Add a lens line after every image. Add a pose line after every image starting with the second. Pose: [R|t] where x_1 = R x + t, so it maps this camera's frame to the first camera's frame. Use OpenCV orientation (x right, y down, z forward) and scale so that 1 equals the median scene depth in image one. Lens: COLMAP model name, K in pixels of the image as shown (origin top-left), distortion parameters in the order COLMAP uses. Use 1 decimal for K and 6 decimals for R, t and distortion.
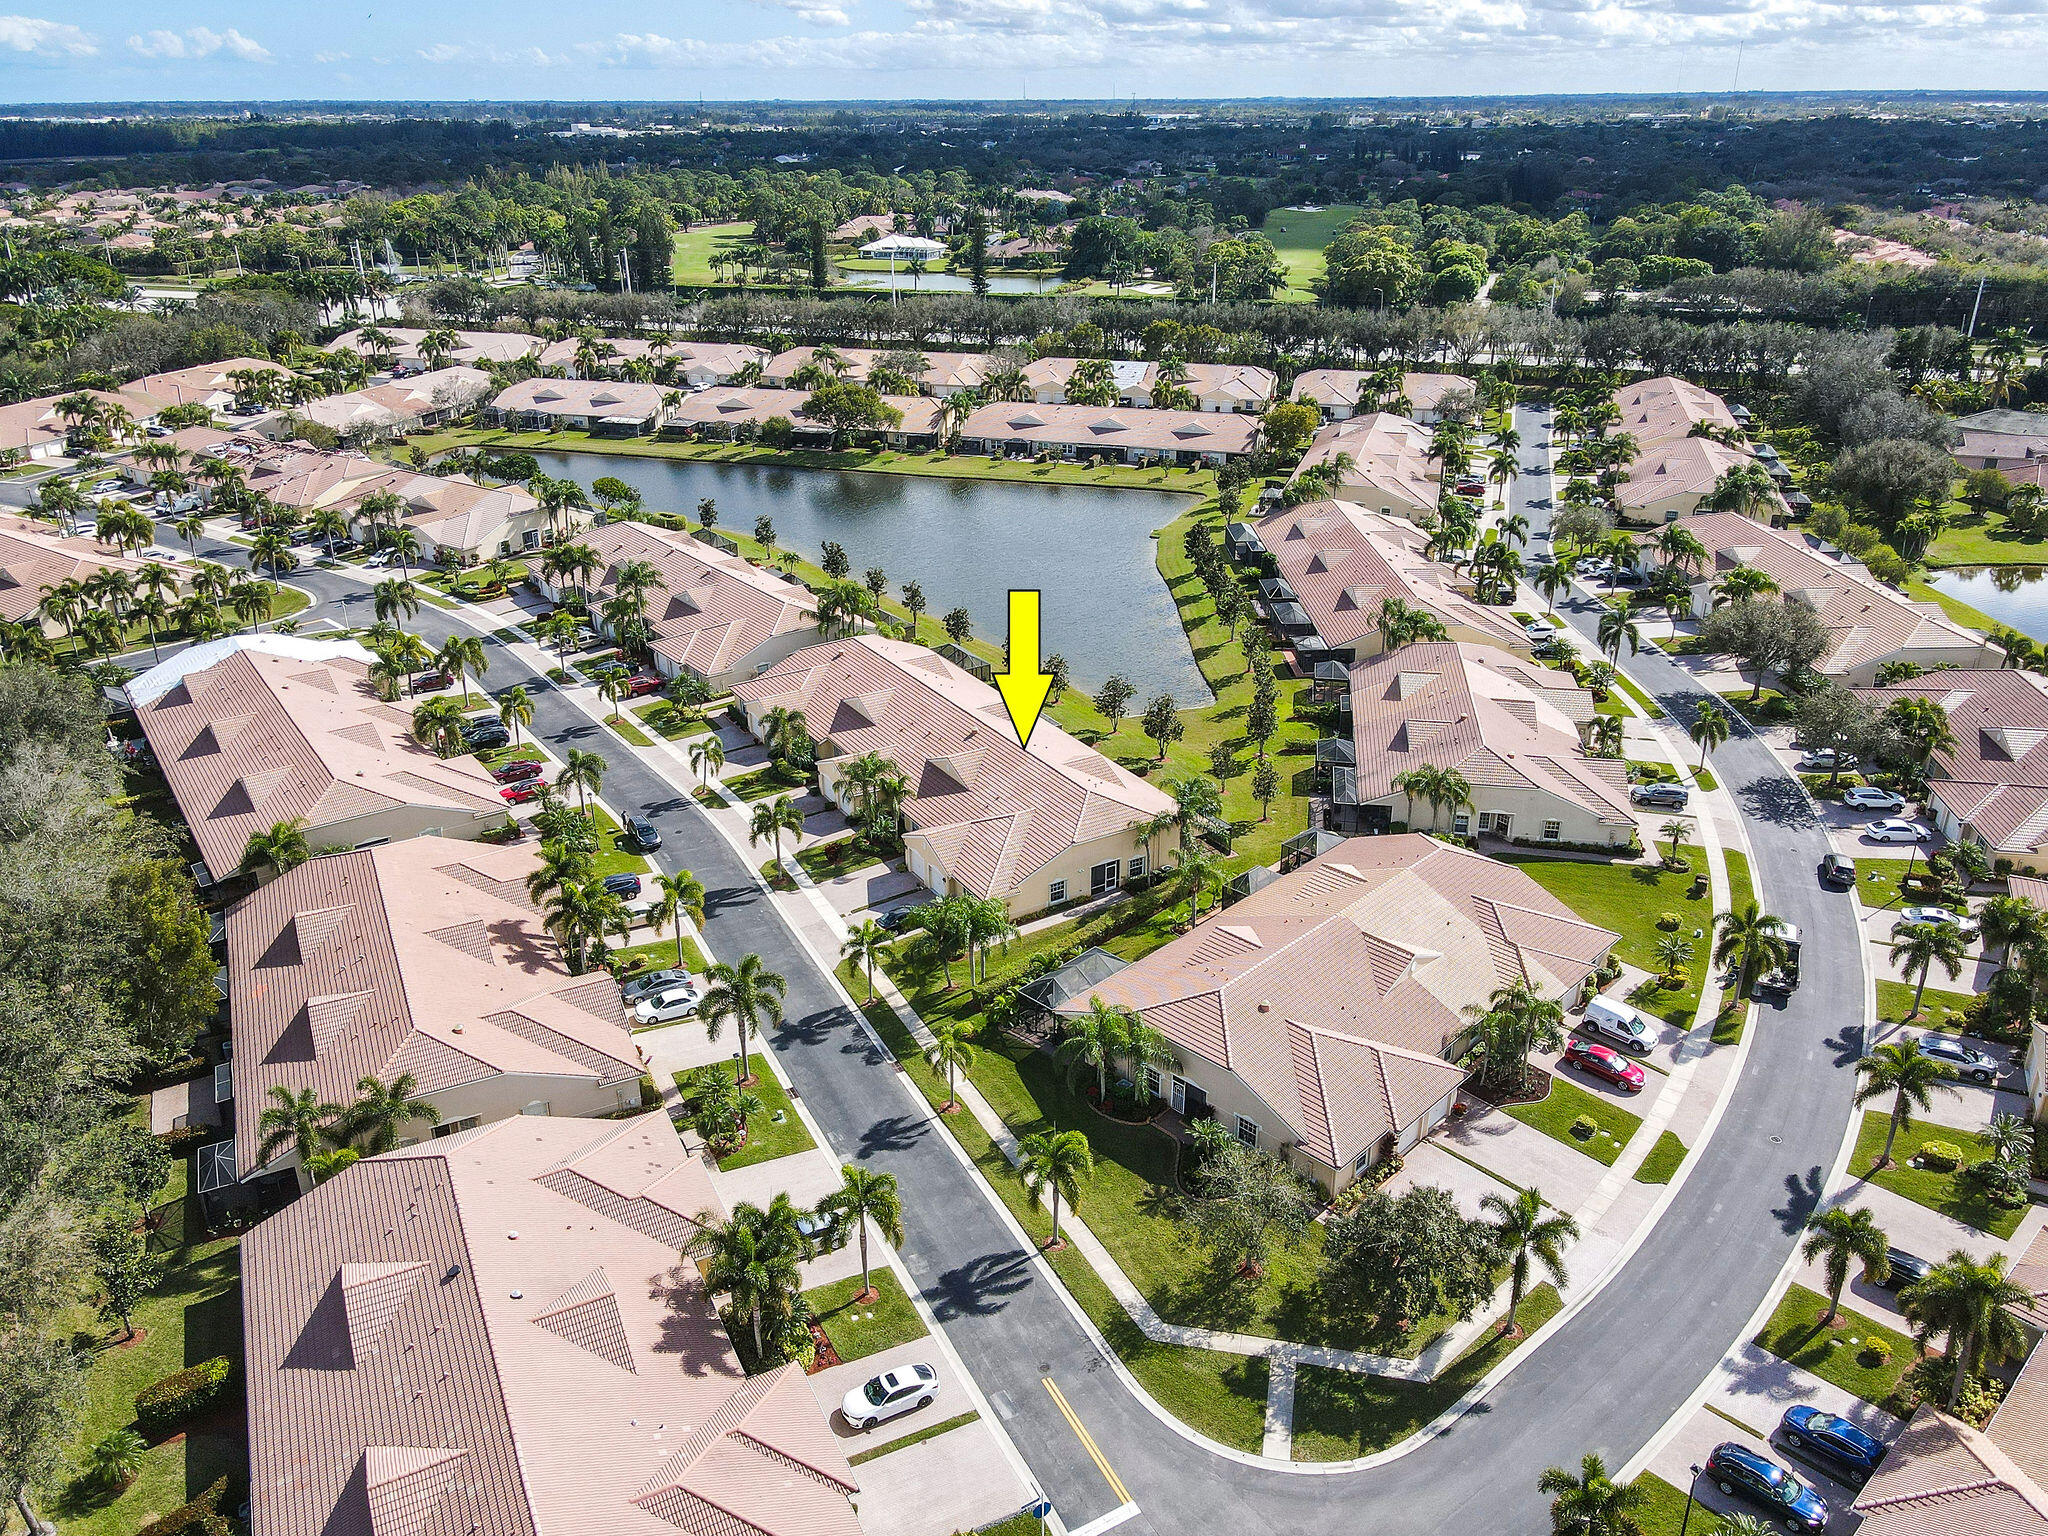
lens RADIAL K [[1505.7, 0, 1034.9], [0, 1505.7, 737.6], [0, 0, 1]] dist [-0.001001, 0.046338]
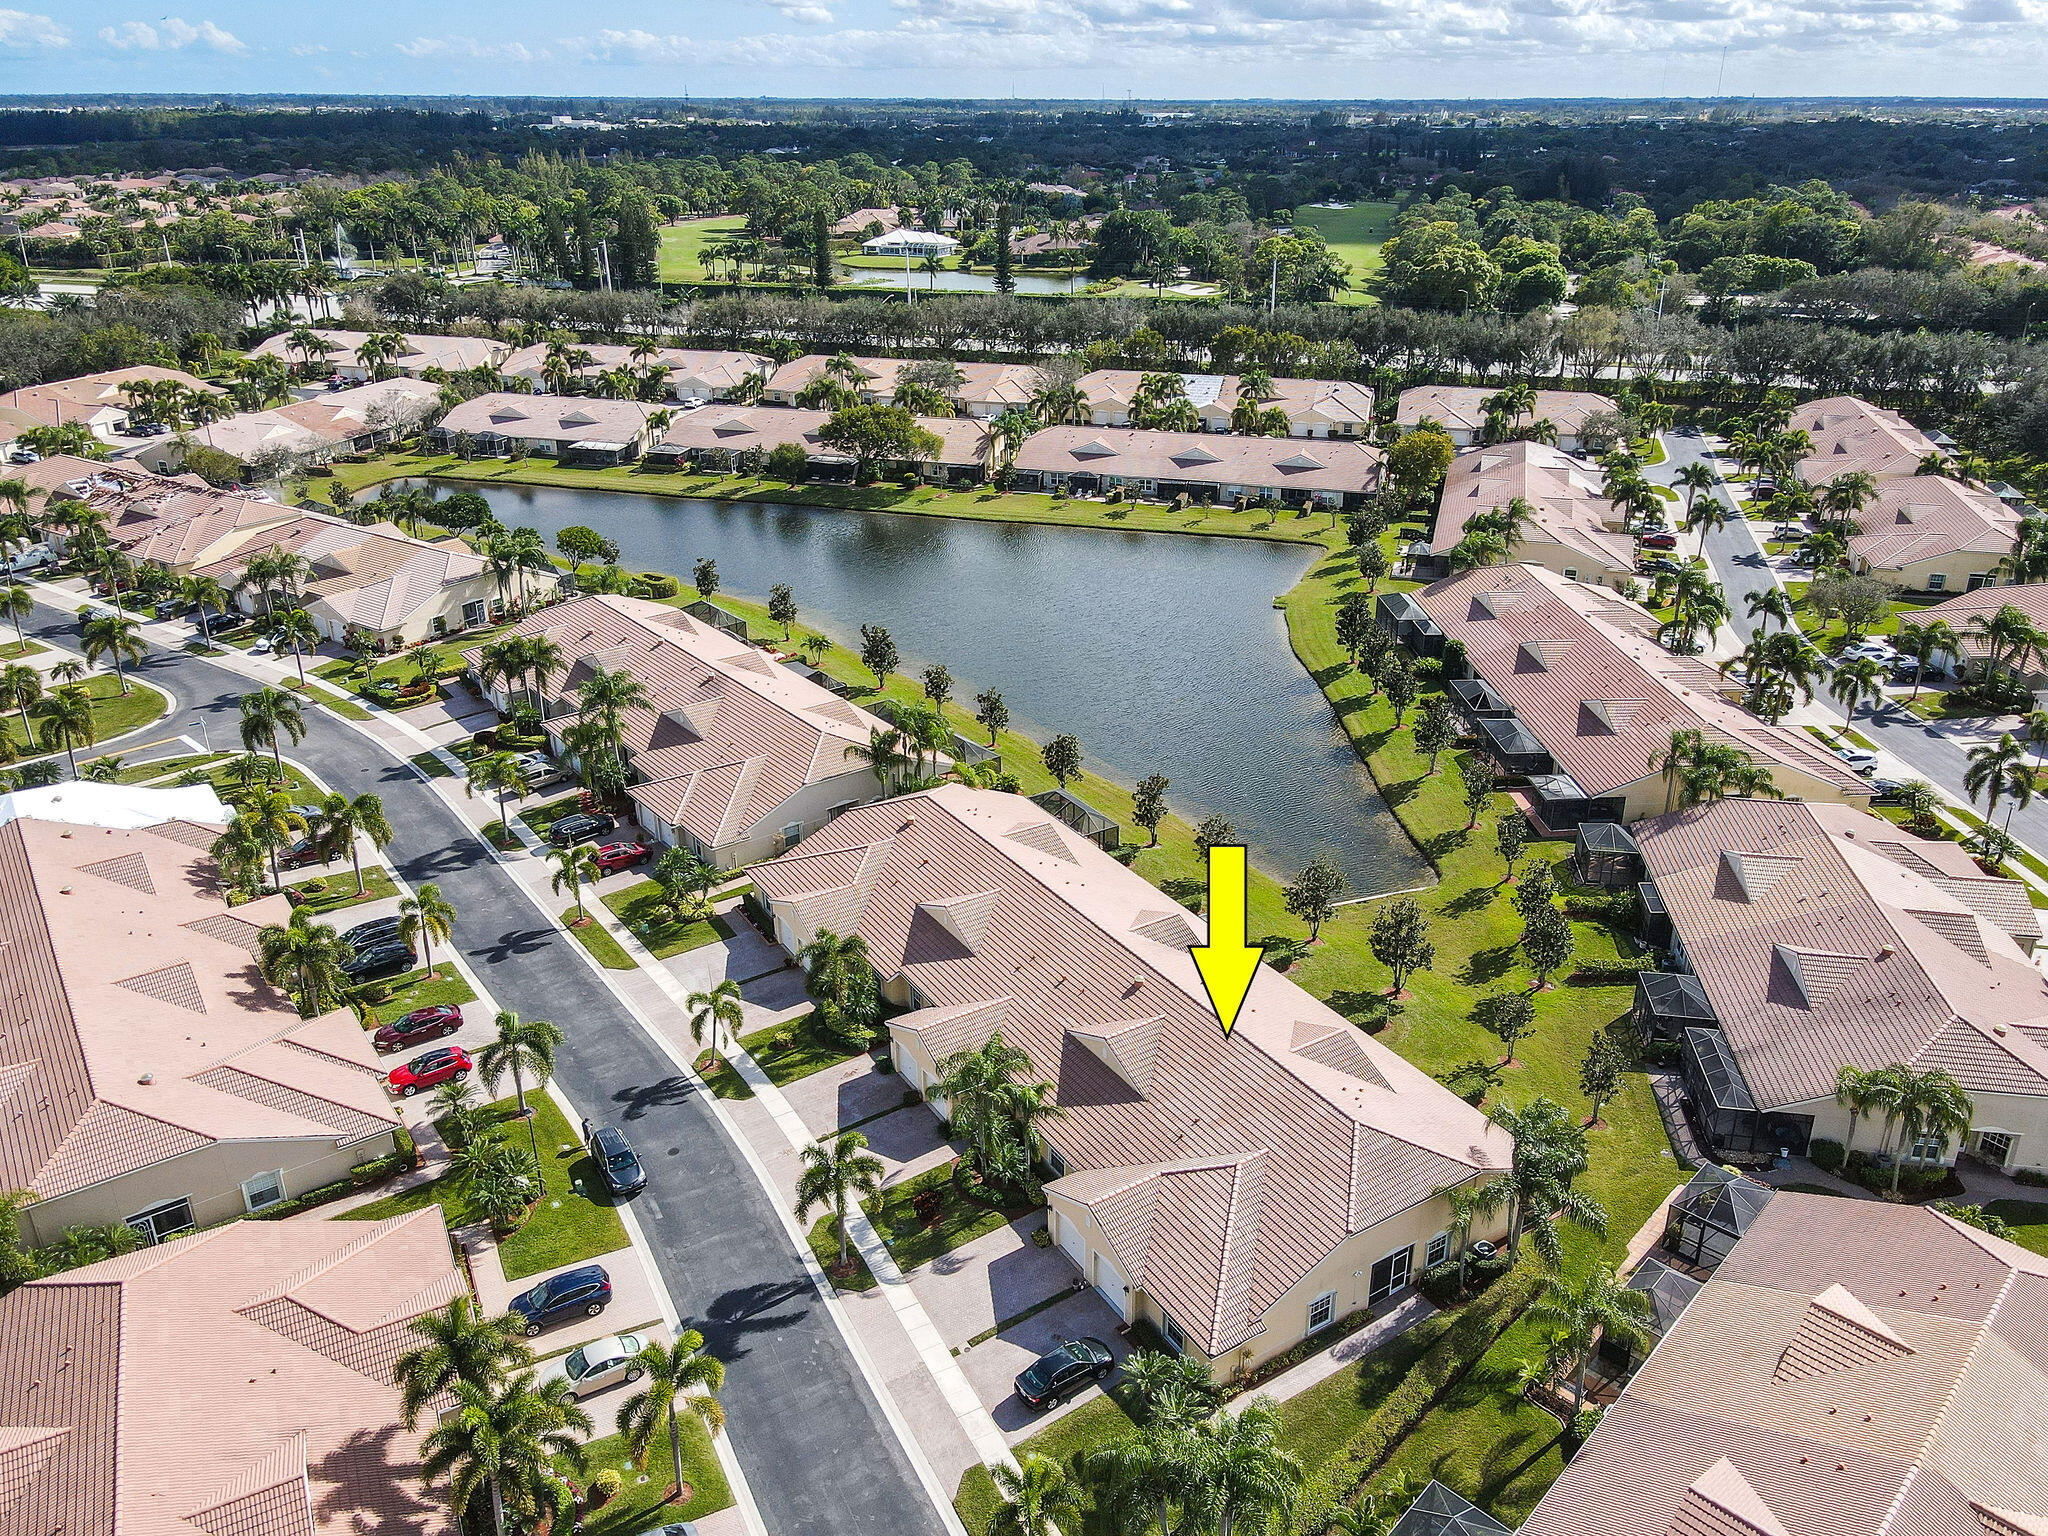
lens RADIAL K [[1443.9, 0, 1050.8], [0, 1443.9, 766.7], [0, 0, 1]] dist [0.003513, 0.024151]
pose [[0.999672, -0.003102, 0.025440, -0.045234], [0.002375, 0.999590, 0.028549, -0.055119], [-0.025518, -0.028479, 0.999269, 0.191193]]
